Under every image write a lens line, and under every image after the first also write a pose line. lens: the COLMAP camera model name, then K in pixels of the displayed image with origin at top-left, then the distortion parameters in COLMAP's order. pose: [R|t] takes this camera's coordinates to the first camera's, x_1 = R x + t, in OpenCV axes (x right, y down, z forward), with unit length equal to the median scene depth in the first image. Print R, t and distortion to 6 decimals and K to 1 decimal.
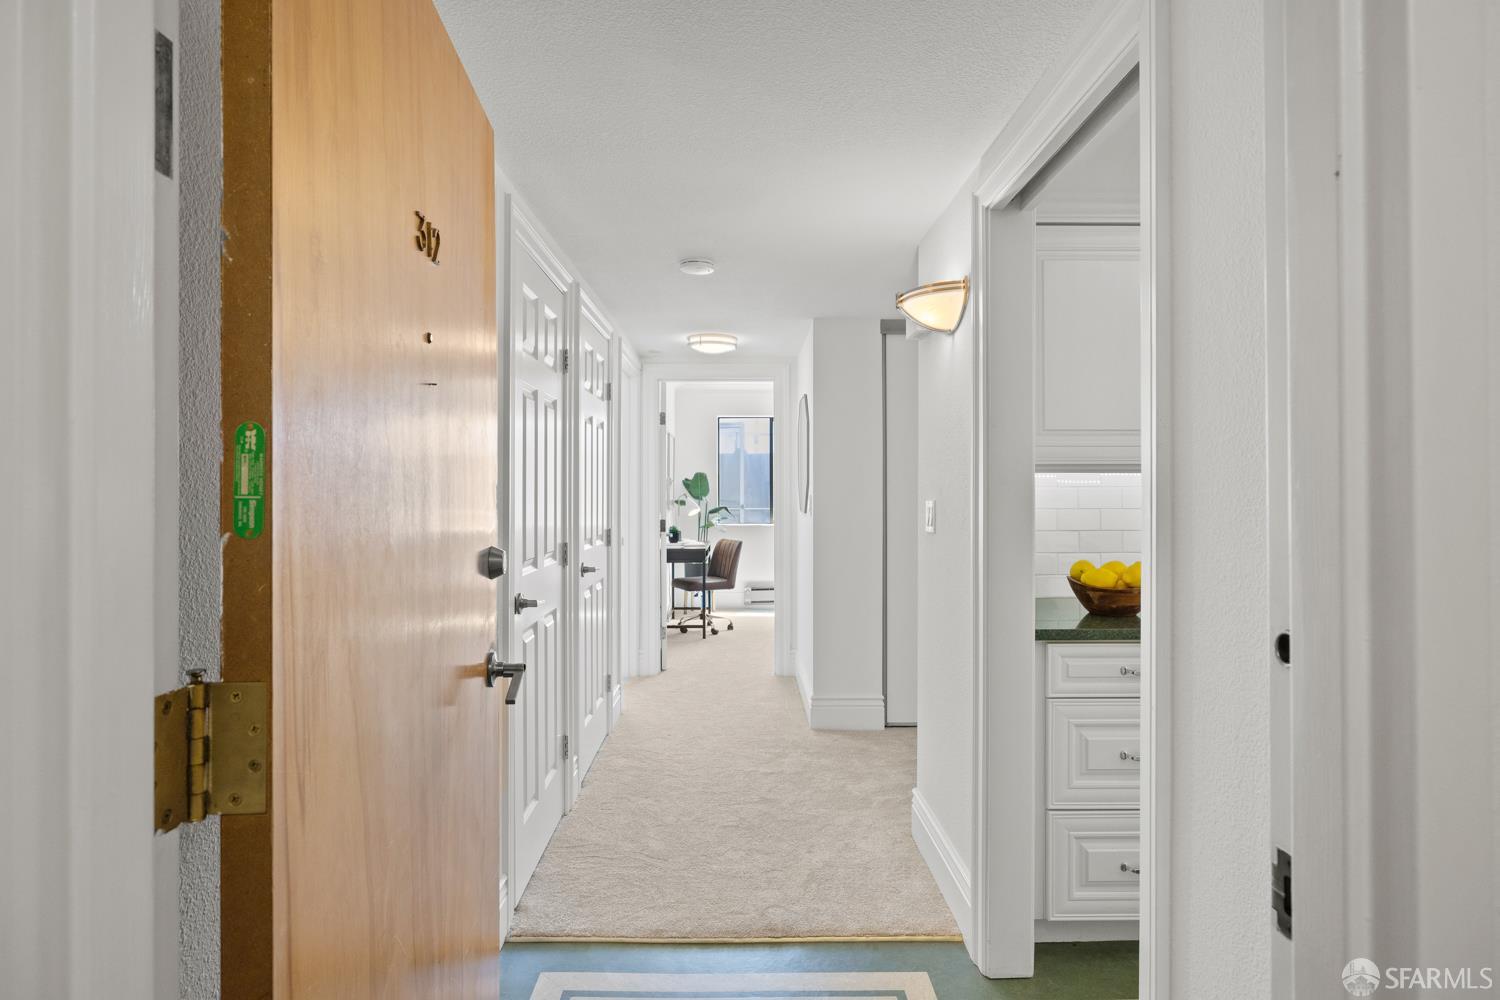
lens RADIAL K [[828.6, 0, 750.0], [0, 828.6, 500.0], [0, 0, 1]] dist [-0.000379, -0.000083]
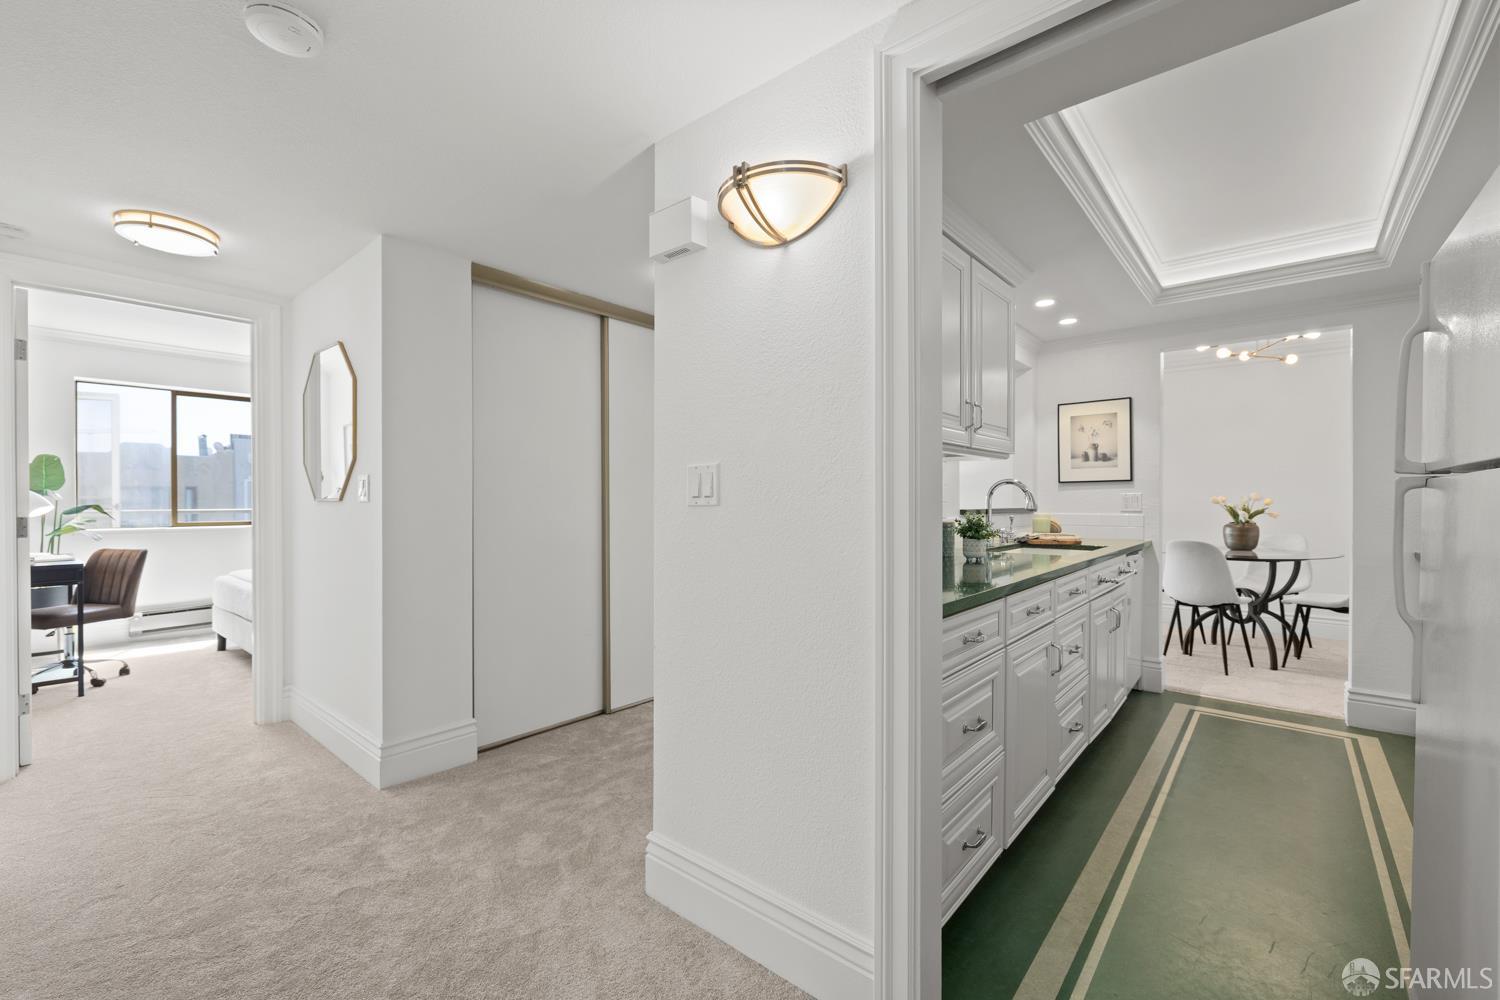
lens RADIAL K [[626.5, 0, 769.4], [0, 626.5, 514.3], [0, 0, 1]] dist [0.000443, -0.000614]
pose [[0.642920, -0.011439, 0.765848, -0.080126], [0.006592, 0.999934, 0.009401, 0.016960], [-0.765905, -0.000995, 0.642953, 0.230830]]
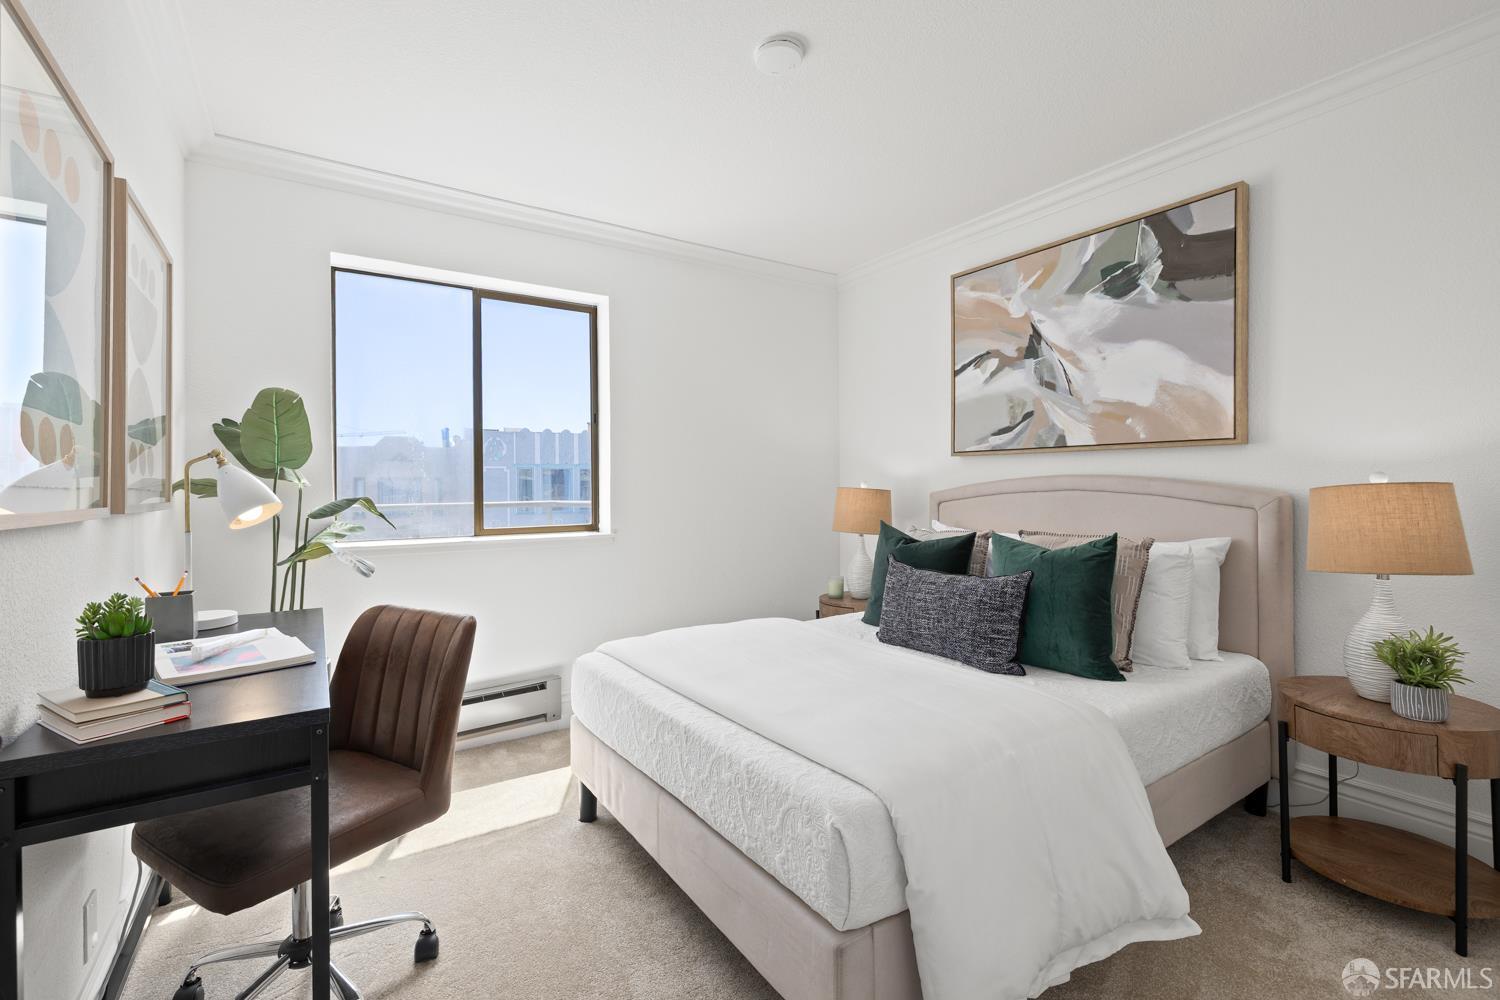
lens RADIAL K [[625.6, 0, 750.7], [0, 625.6, 496.1], [0, 0, 1]] dist [0.001715, 0.000130]
pose [[0.822138, -0.010272, 0.569195, -0.053101], [0.013656, 0.999905, -0.001679, 0.011421], [-0.569124, 0.009153, 0.822201, 0.775631]]
